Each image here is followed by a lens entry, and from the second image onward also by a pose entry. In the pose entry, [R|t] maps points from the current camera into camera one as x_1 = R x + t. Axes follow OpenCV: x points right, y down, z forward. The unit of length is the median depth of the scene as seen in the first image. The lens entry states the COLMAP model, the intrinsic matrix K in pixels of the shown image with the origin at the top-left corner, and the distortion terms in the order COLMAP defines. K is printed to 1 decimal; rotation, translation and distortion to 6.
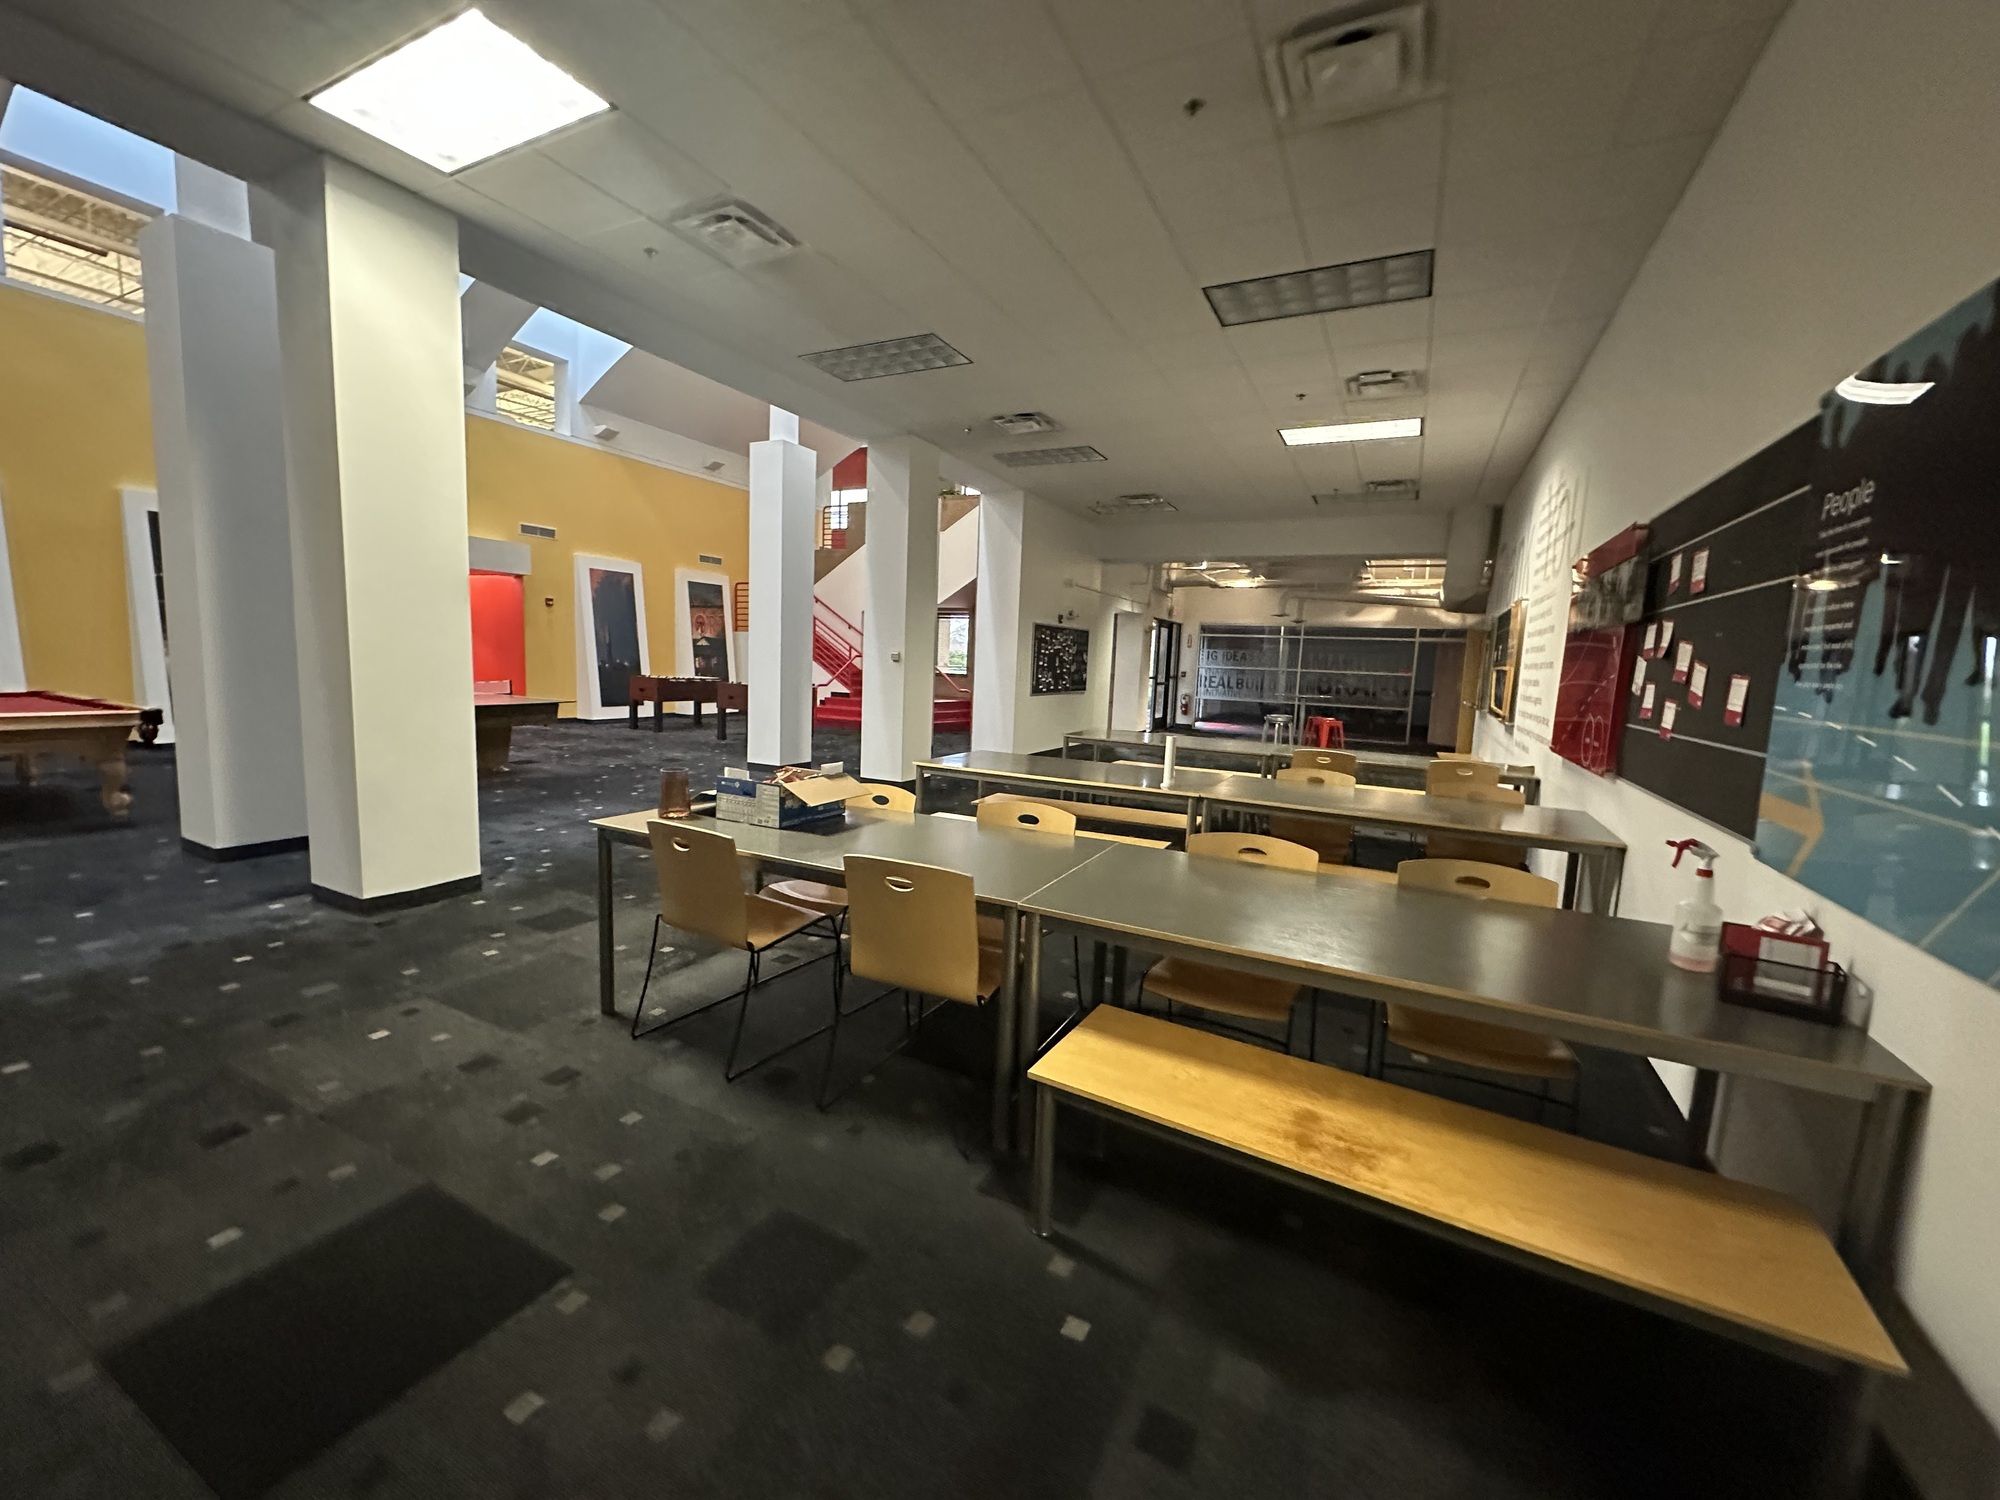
lens RADIAL K [[796.5, 0, 1004.7], [0, 796.5, 751.9], [0, 0, 1]] dist [-0.001880, 0.001033]
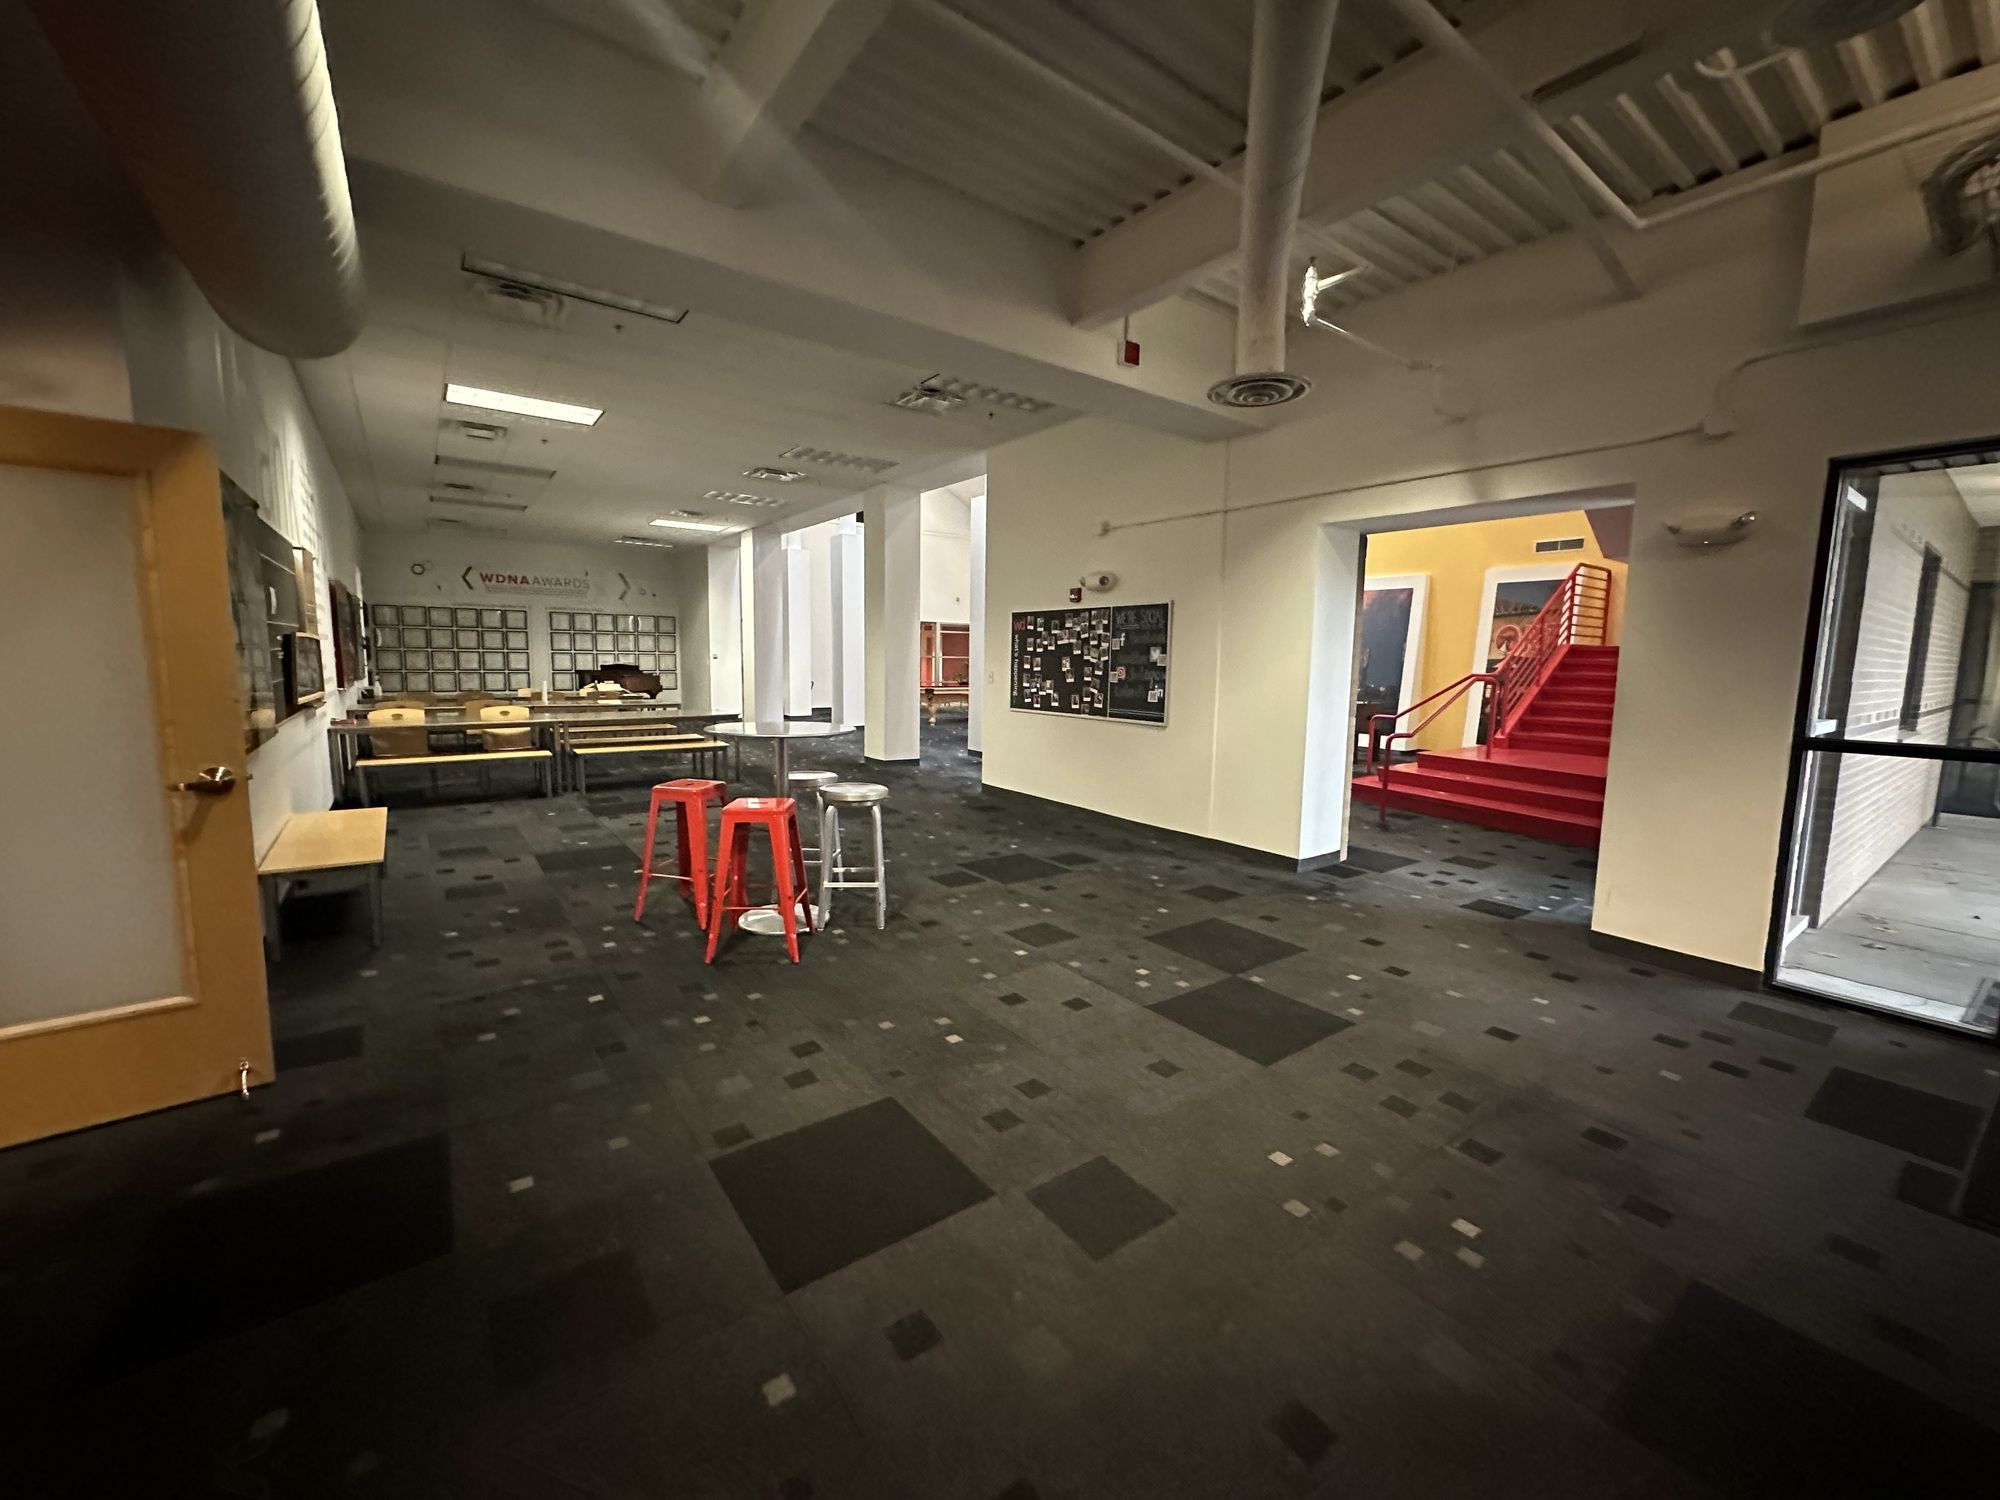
lens RADIAL K [[796.5, 0, 1003.8], [0, 796.5, 750.7], [0, 0, 1]] dist [-0.001880, 0.001033]
pose [[-0.440456, 0.057405, -0.895937, 0.653591], [-0.139990, 0.981355, 0.131699, -0.120449], [0.886793, 0.183429, -0.424208, 1.221446]]
